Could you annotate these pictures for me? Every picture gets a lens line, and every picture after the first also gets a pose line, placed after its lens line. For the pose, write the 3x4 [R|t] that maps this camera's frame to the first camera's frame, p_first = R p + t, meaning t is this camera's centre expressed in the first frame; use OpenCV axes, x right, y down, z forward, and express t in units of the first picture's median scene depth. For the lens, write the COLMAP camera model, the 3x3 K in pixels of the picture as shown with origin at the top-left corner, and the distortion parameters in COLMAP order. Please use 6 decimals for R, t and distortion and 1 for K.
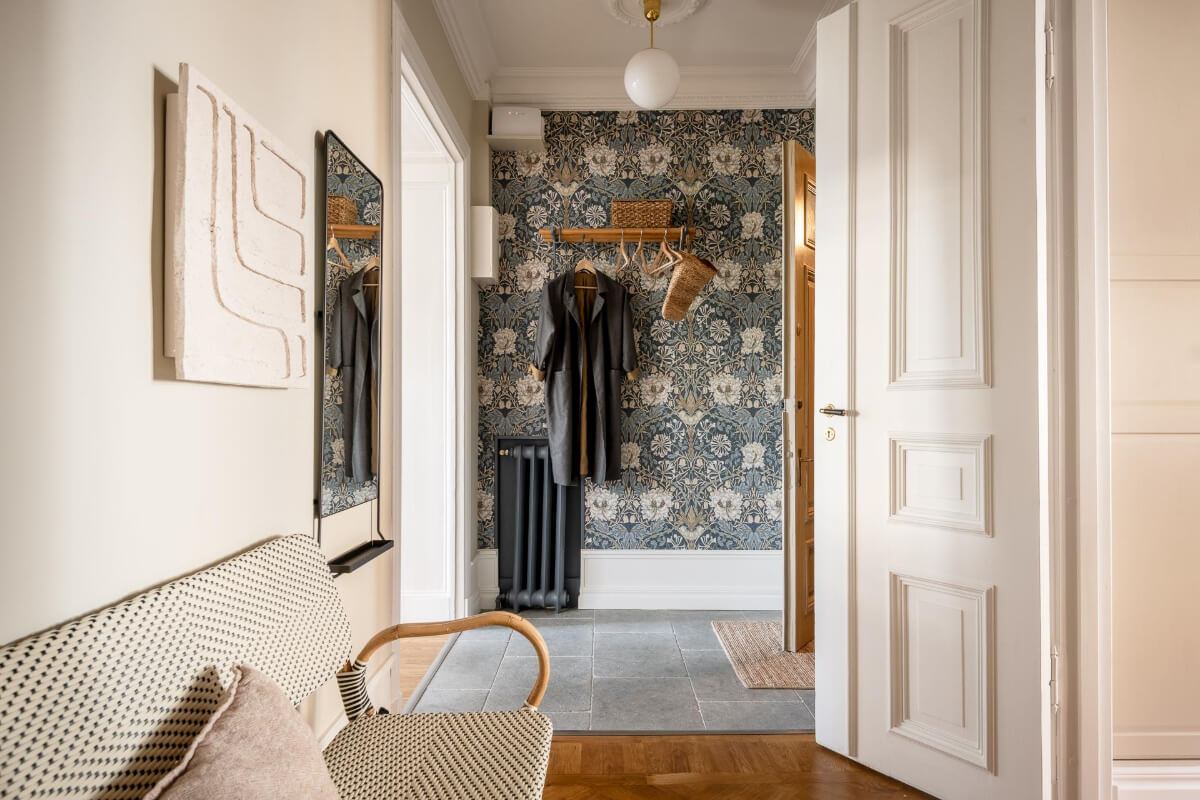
lens RADIAL K [[699.9, 0, 611.9], [0, 699.9, 402.0], [0, 0, 1]] dist [0.030603, -0.027230]
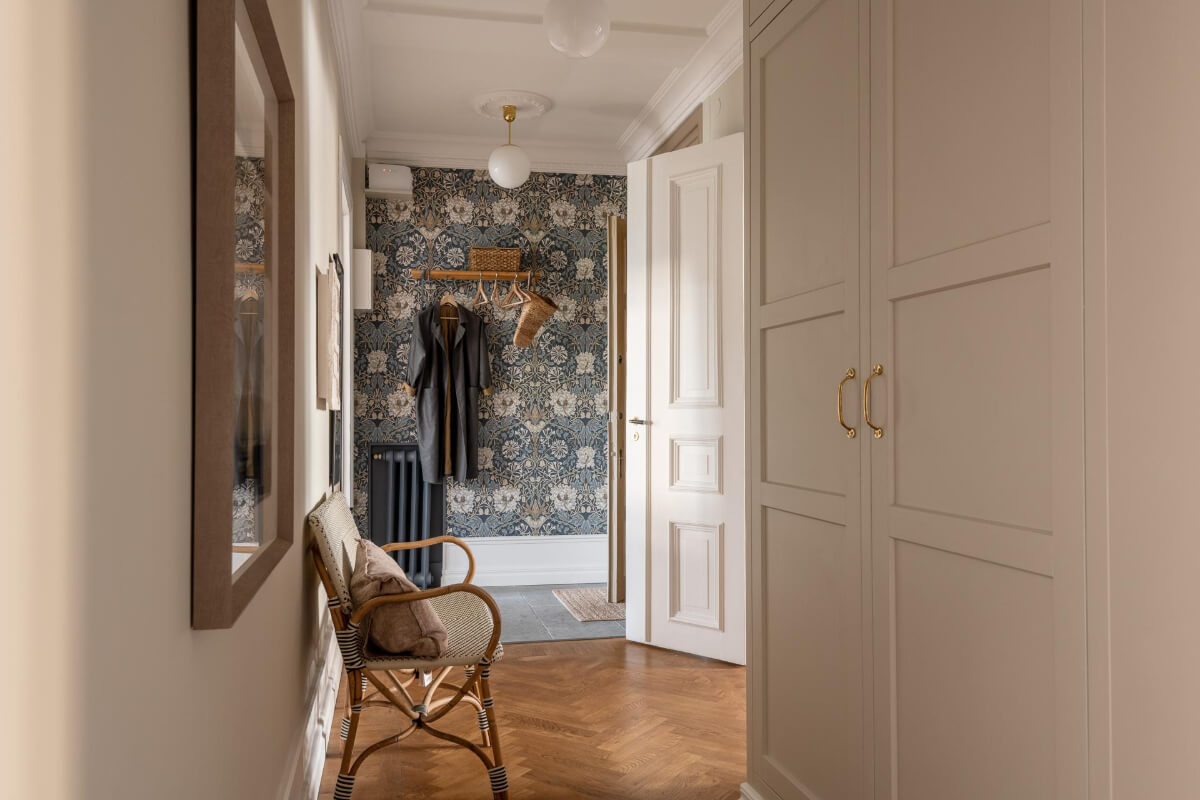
lens RADIAL K [[699.9, 0, 611.9], [0, 699.9, 402.0], [0, 0, 1]] dist [0.030603, -0.027230]
pose [[0.971865, 0.003875, 0.235507, -0.044755], [-0.000806, 0.999913, -0.013128, -0.004131], [-0.235537, 0.012569, 0.971784, -0.213032]]
